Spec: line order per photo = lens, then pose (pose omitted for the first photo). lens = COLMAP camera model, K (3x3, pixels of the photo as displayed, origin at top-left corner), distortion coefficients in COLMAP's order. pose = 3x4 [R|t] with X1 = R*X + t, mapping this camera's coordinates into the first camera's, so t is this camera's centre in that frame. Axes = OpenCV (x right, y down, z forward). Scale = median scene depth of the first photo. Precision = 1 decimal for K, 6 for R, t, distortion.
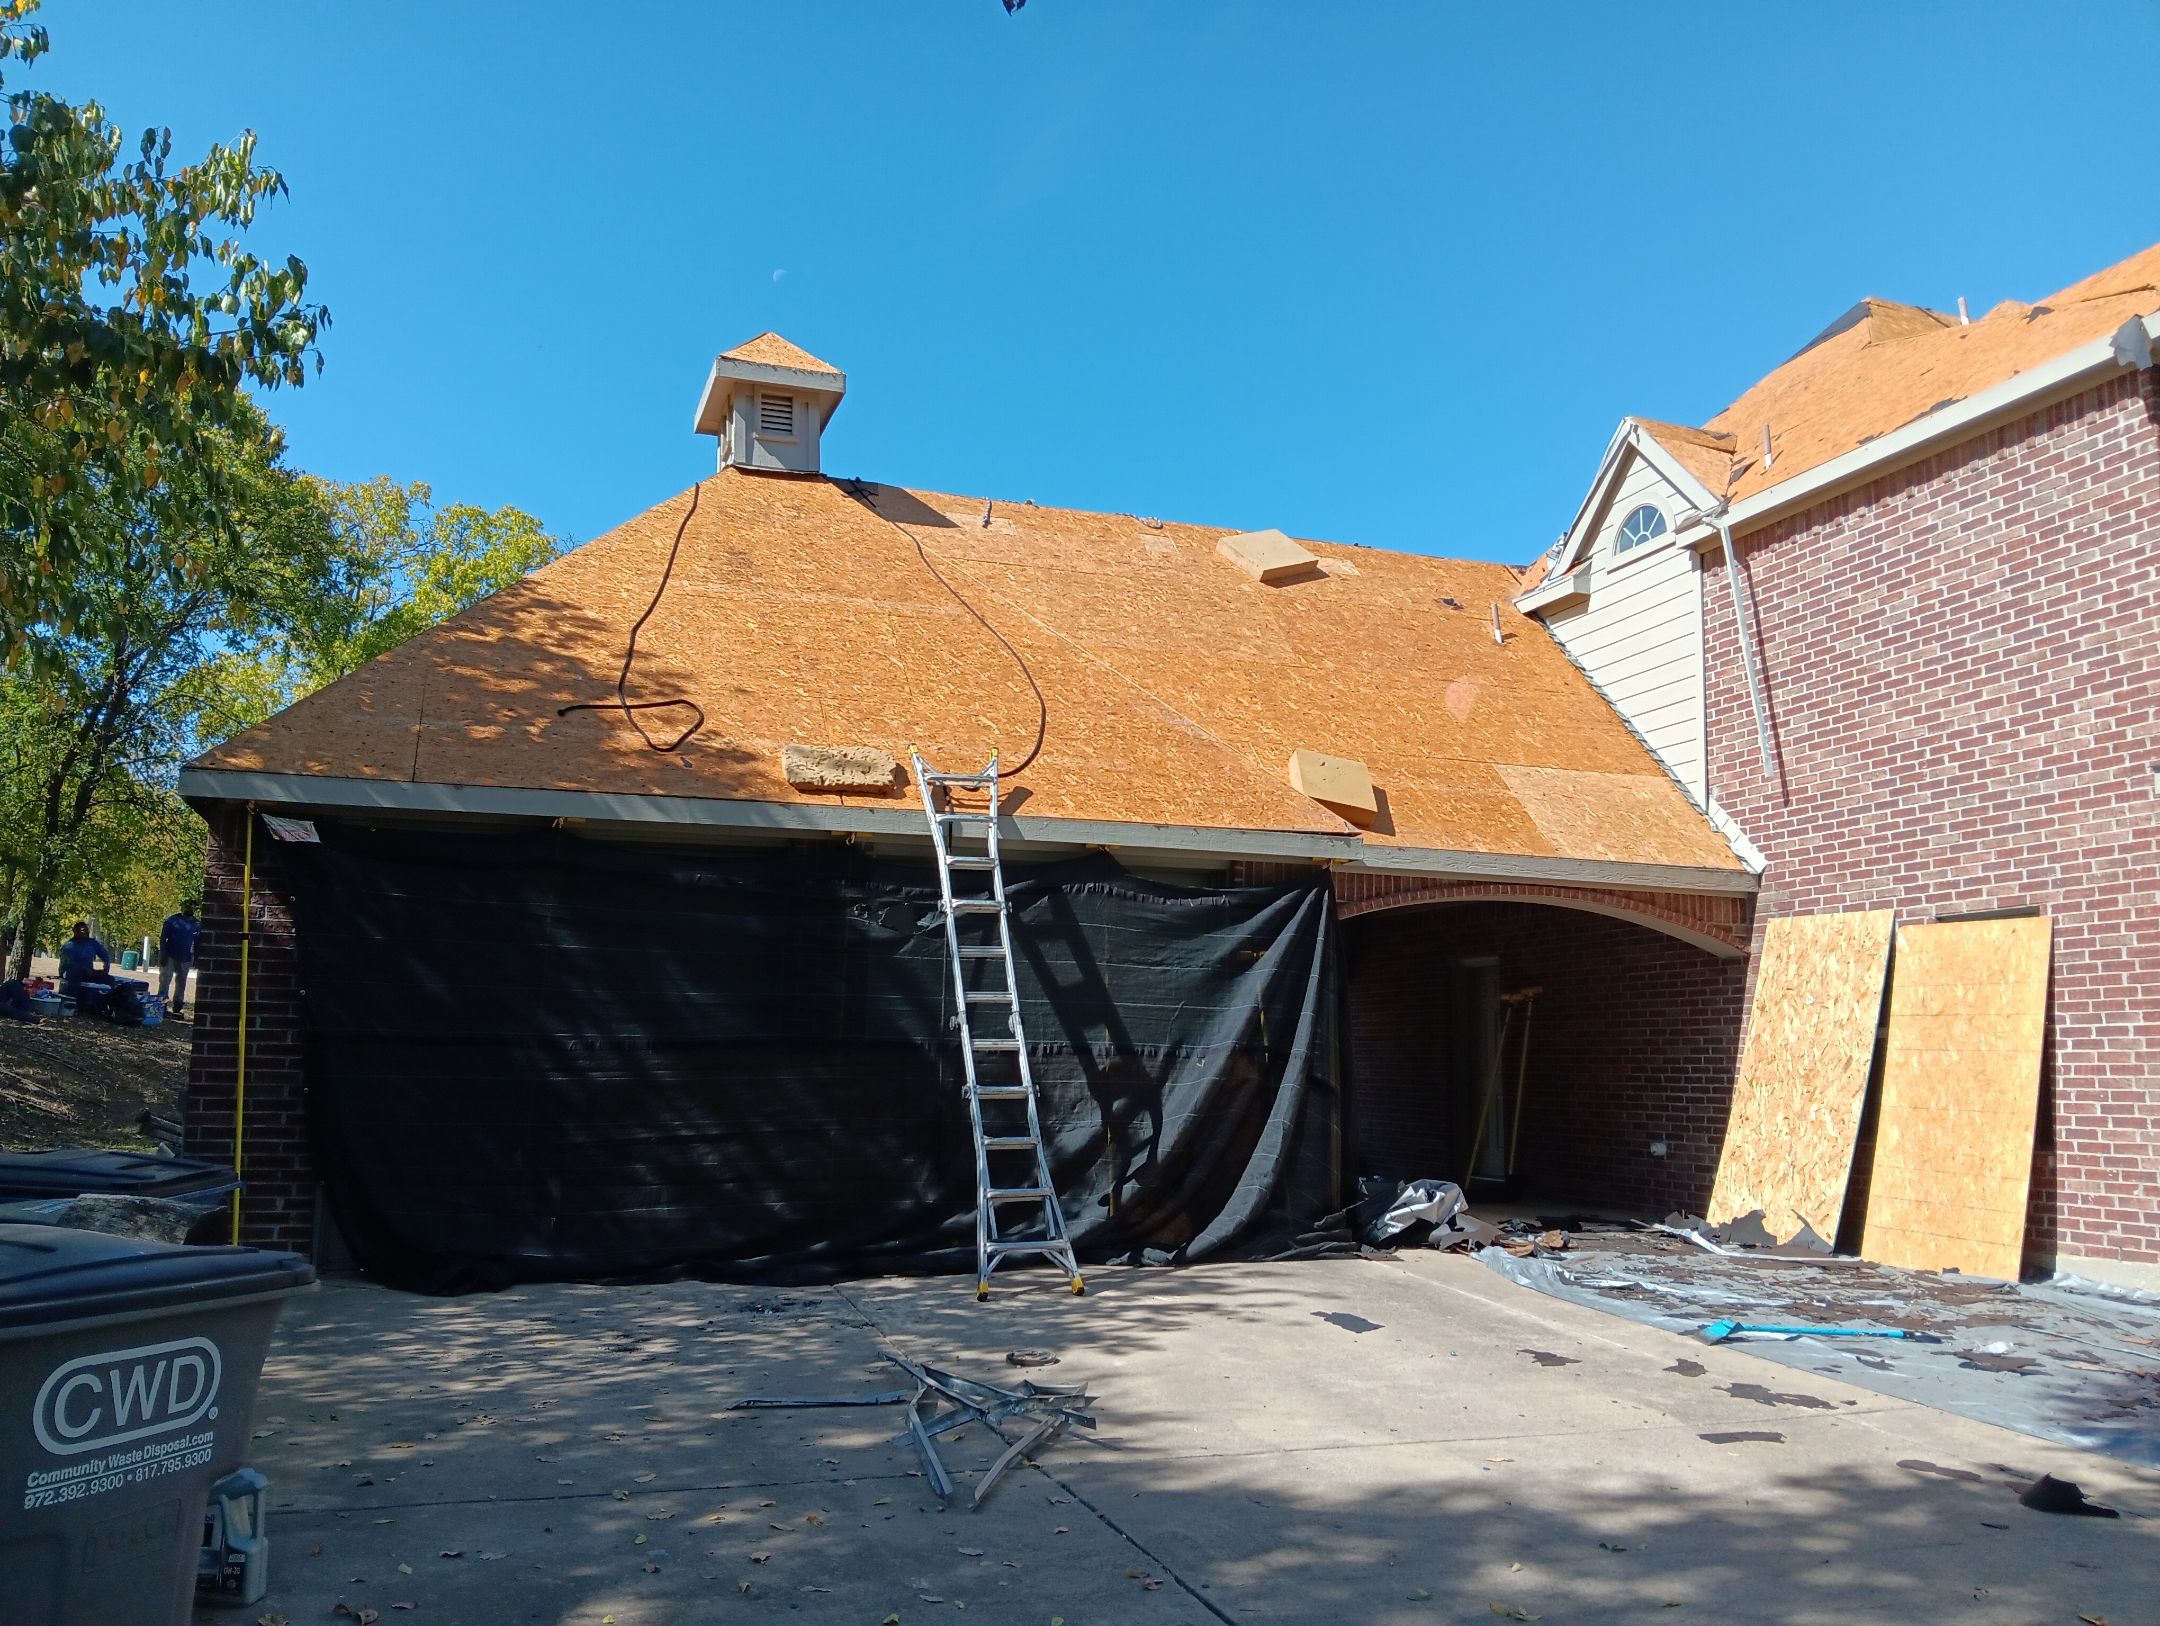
lens RADIAL K [[1665.3, 0, 1071.0], [0, 1665.3, 816.2], [0, 0, 1]] dist [0.087852, -0.147087]
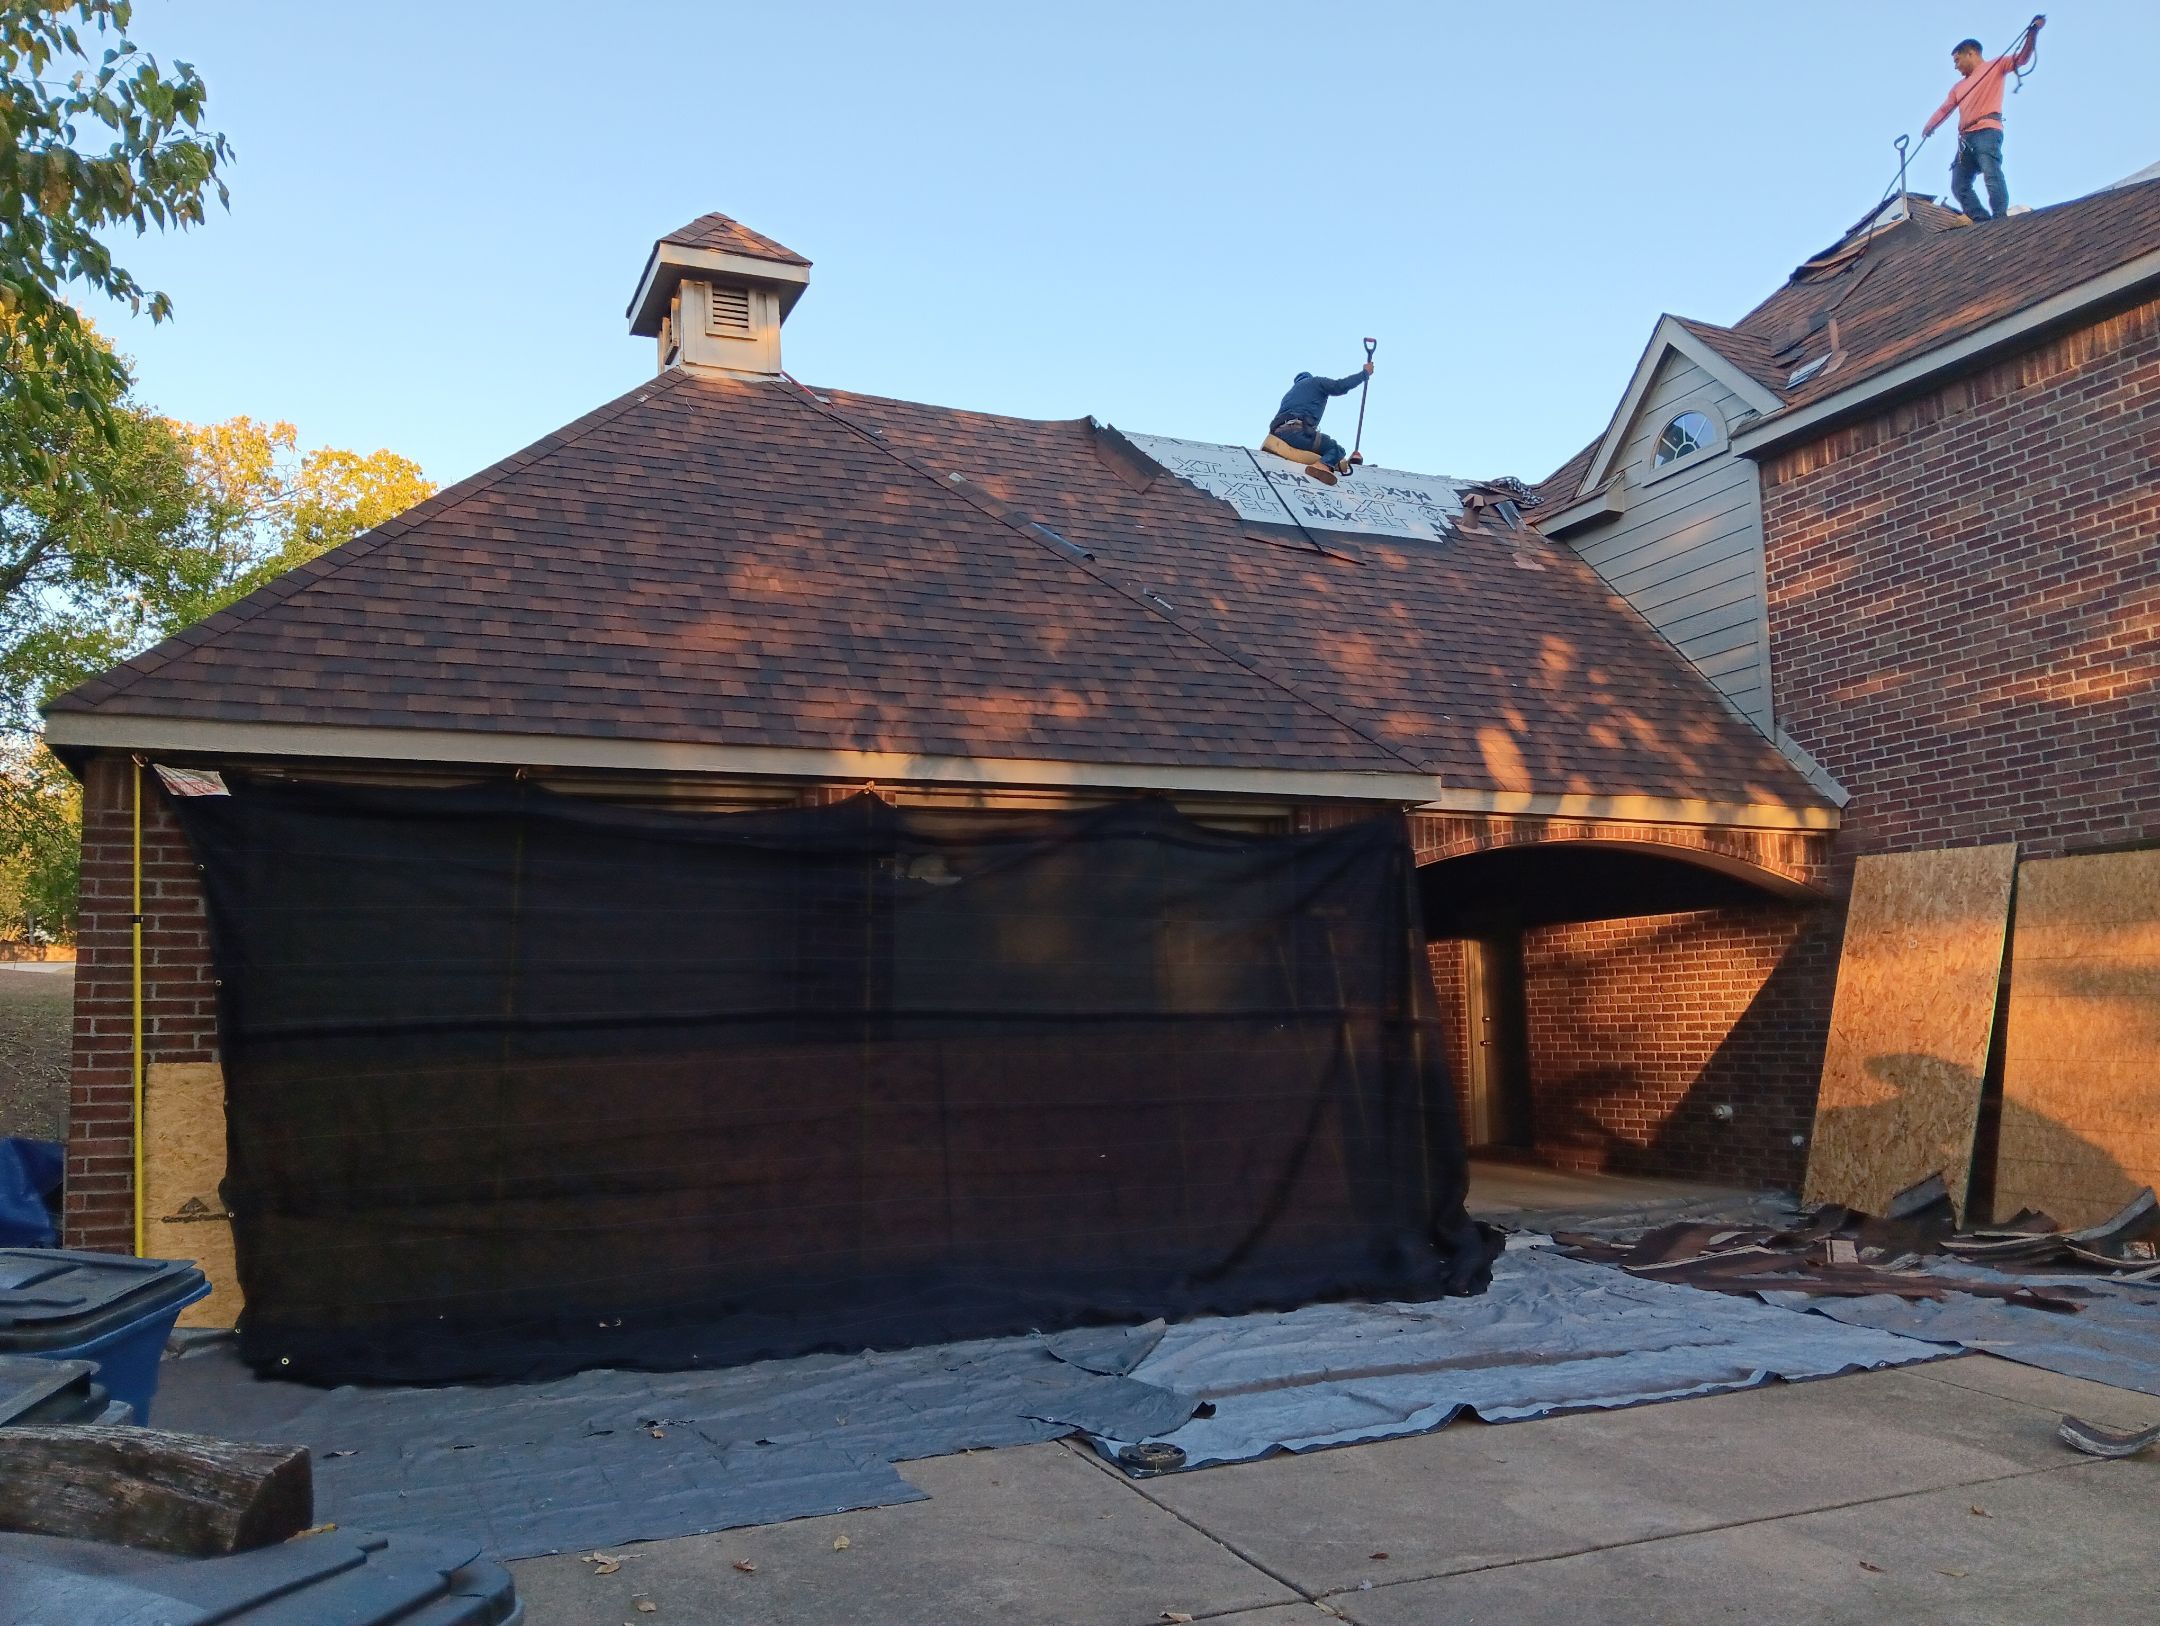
lens RADIAL K [[1678.9, 0, 1079.5], [0, 1678.9, 817.4], [0, 0, 1]] dist [0.003379, -0.002582]
pose [[0.996720, -0.021517, 0.078009, -0.080752], [0.019864, 0.999563, 0.021907, 0.011308], [-0.078446, -0.020286, 0.996712, 0.132181]]
